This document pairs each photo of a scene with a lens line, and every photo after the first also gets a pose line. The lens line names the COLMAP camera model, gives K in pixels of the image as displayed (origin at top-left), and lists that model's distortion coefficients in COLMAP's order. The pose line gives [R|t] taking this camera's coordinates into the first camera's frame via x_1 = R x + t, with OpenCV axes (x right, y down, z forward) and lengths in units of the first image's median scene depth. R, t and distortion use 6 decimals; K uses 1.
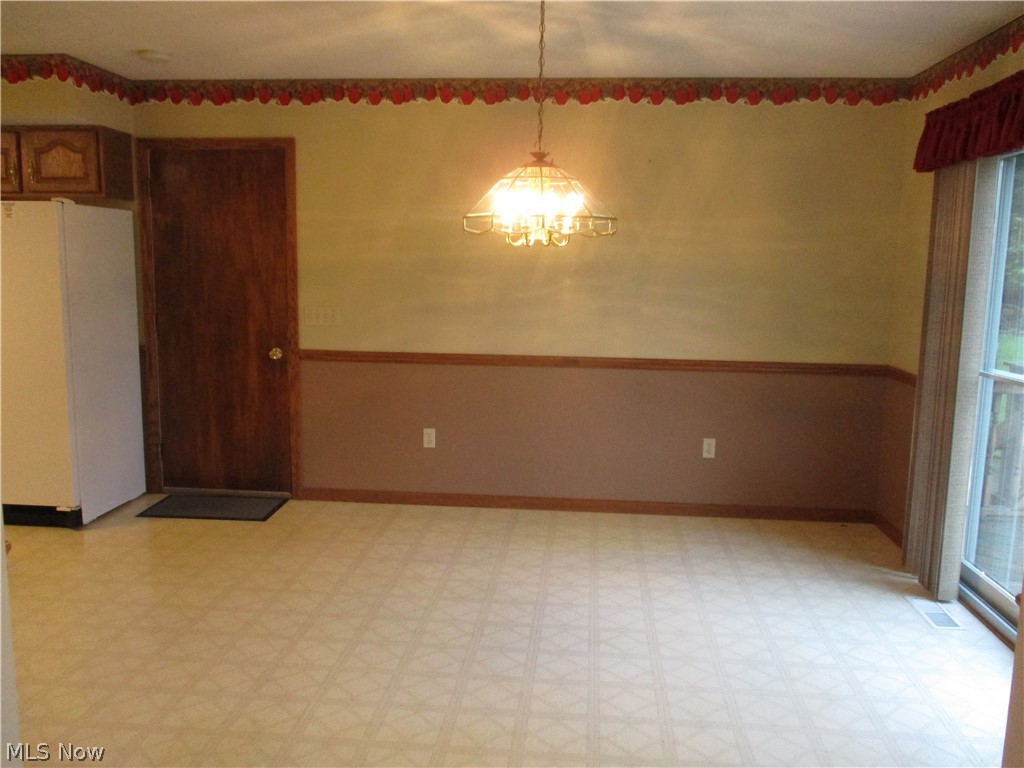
lens RADIAL K [[853.0, 0, 512.1], [0, 853.0, 384.2], [0, 0, 1]] dist [-0.013419, 0.011666]
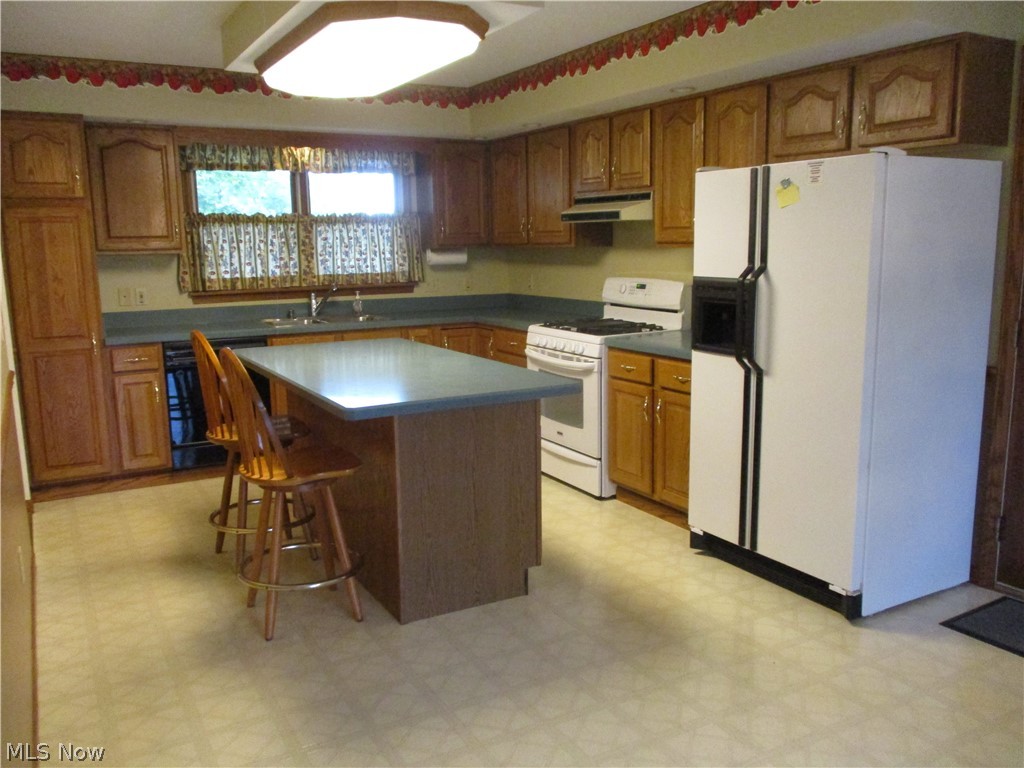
lens RADIAL K [[853.0, 0, 513.2], [0, 853.0, 384.4], [0, 0, 1]] dist [-0.013419, 0.011666]
pose [[0.563993, 0.114681, -0.817777, -0.110273], [-0.096089, 0.992697, 0.072941, -0.047742], [0.820170, 0.037441, 0.570894, 0.343978]]
